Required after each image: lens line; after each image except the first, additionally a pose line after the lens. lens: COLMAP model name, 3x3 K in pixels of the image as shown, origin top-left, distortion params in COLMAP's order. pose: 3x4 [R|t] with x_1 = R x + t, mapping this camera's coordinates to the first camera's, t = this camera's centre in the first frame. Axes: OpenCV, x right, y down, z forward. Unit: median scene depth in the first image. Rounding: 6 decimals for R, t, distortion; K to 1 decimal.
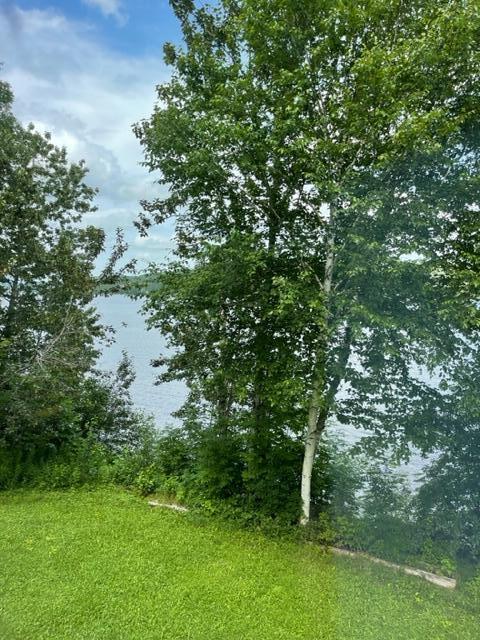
lens RADIAL K [[486.0, 0, 241.9], [0, 486.0, 318.2], [0, 0, 1]] dist [0.064509, -0.089692]
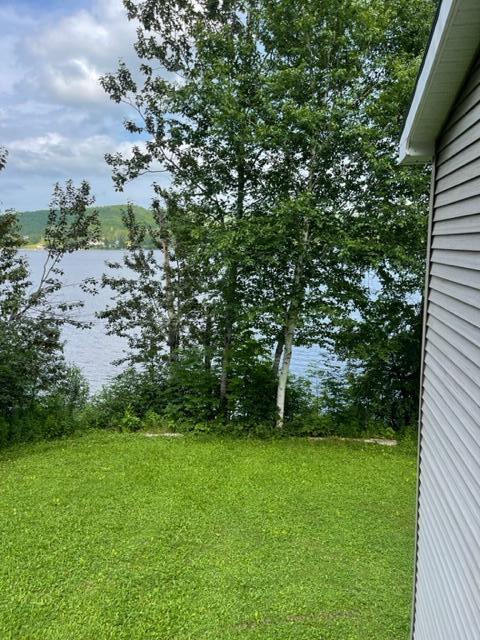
lens RADIAL K [[486.0, 0, 241.9], [0, 486.0, 318.2], [0, 0, 1]] dist [0.064509, -0.089692]
pose [[0.919043, -0.089210, 0.383928, -0.392073], [0.048019, 0.992136, 0.115587, -0.007418], [-0.391220, -0.087793, 0.916100, -0.084563]]
